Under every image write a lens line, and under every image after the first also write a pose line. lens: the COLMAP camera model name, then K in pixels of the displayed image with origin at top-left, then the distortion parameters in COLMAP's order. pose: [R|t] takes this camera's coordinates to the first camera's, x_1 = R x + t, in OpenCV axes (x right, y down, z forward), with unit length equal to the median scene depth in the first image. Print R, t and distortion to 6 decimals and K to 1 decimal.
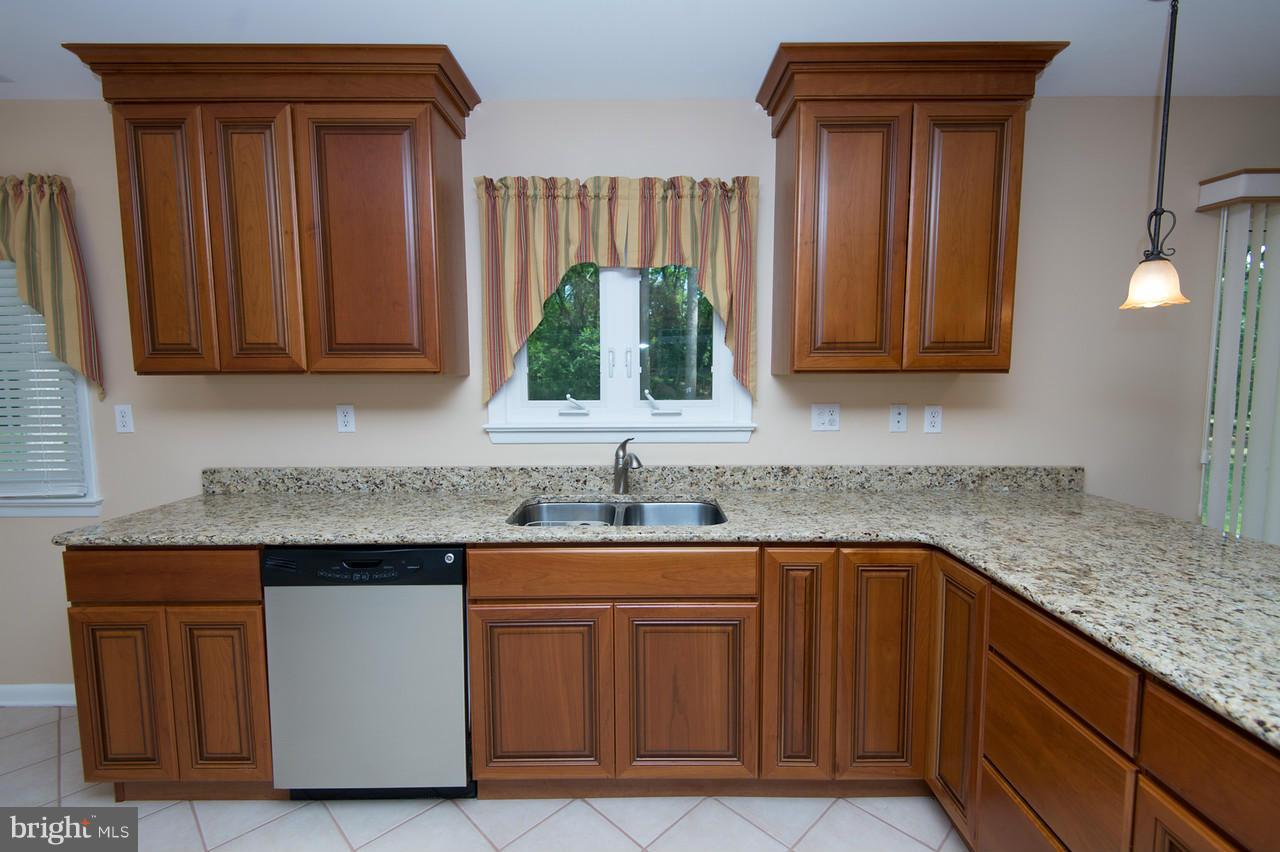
lens RADIAL K [[574.4, 0, 645.7], [0, 574.4, 426.4], [0, 0, 1]] dist [0.009045, -0.000456]
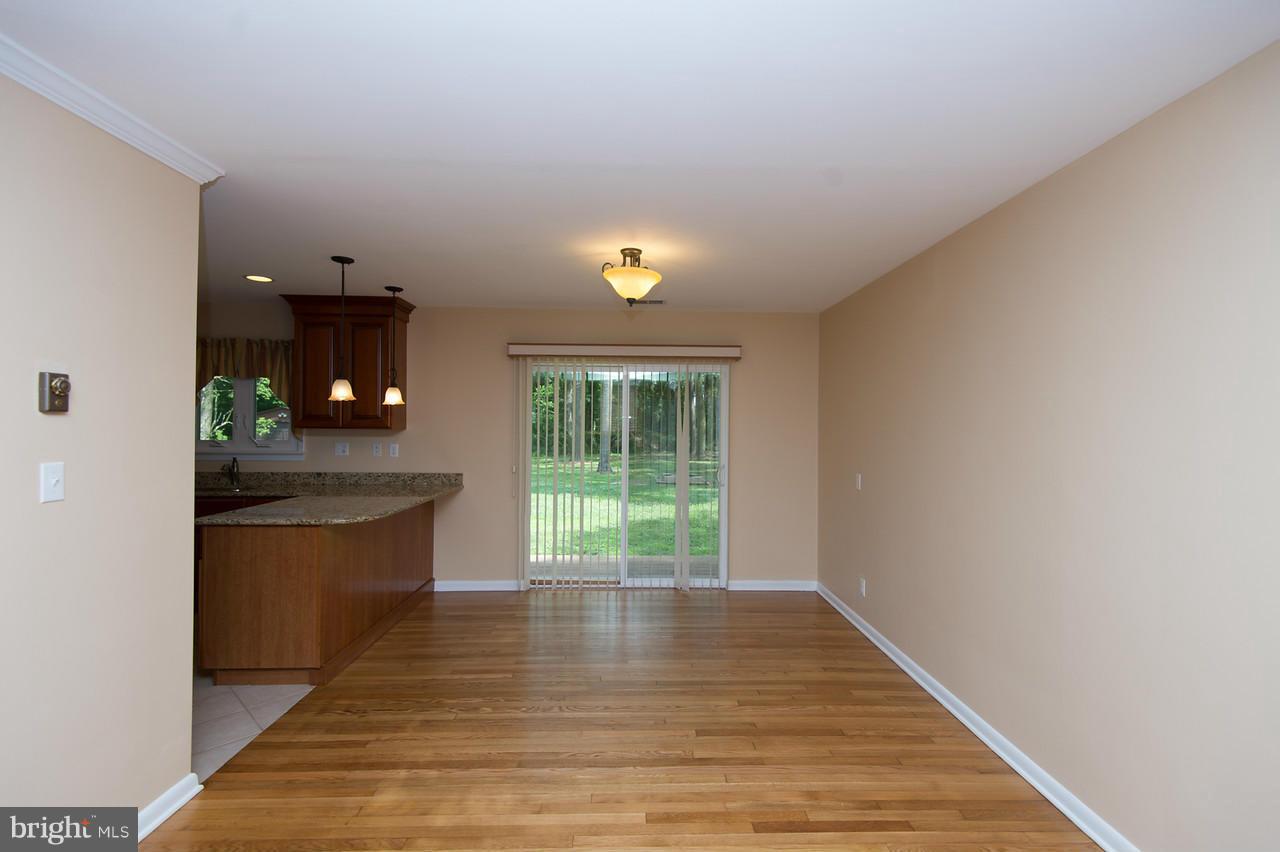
lens RADIAL K [[574.4, 0, 645.7], [0, 574.4, 426.4], [0, 0, 1]] dist [0.009045, -0.000456]
pose [[0.999611, 0.007413, 0.026894, 1.376729], [-0.005199, 0.996661, -0.081483, 0.066830], [-0.027408, 0.081311, 0.996312, -1.140831]]
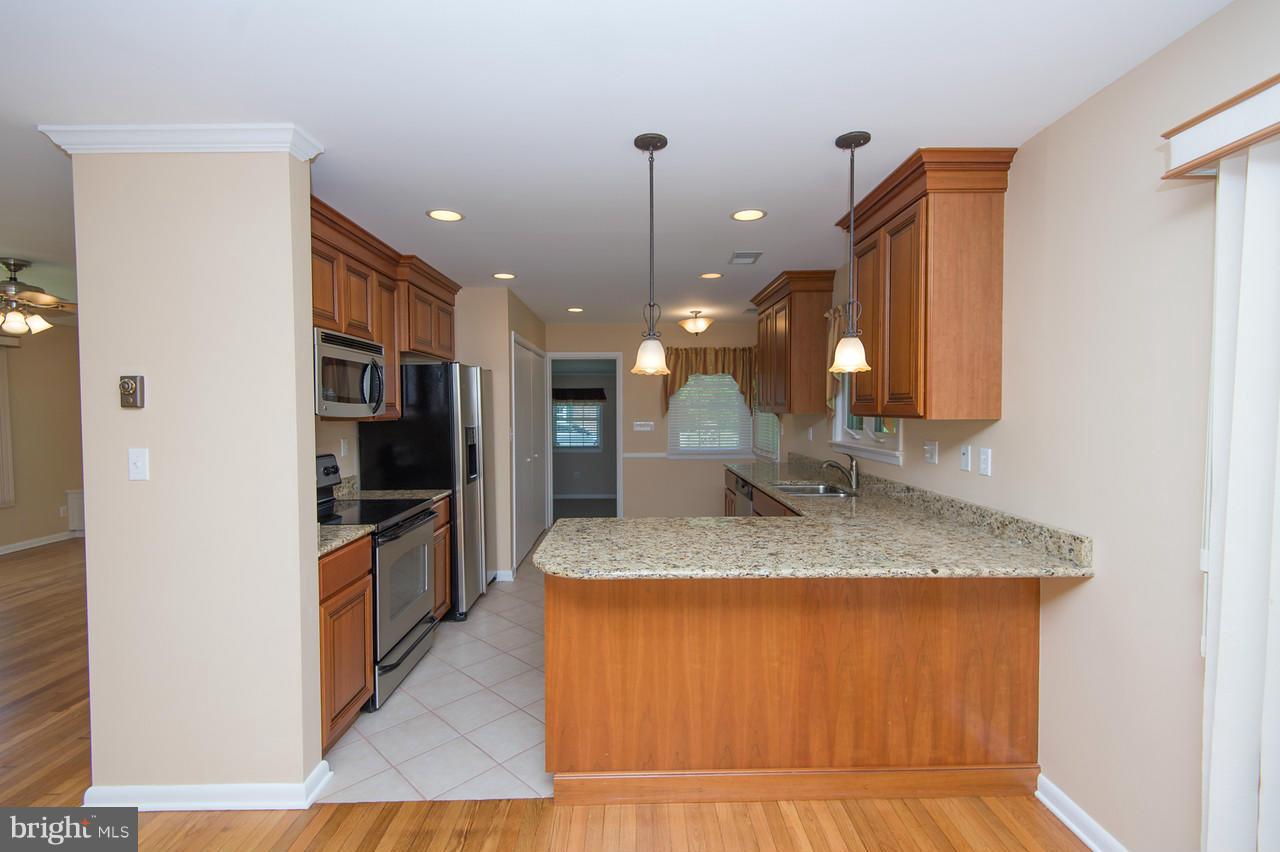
lens RADIAL K [[574.4, 0, 645.7], [0, 574.4, 426.4], [0, 0, 1]] dist [0.009045, -0.000456]
pose [[0.018310, 0.031117, -0.999348, 1.552149], [-0.075583, 0.996699, 0.029650, -0.062330], [0.996971, 0.074991, 0.020602, 0.358931]]
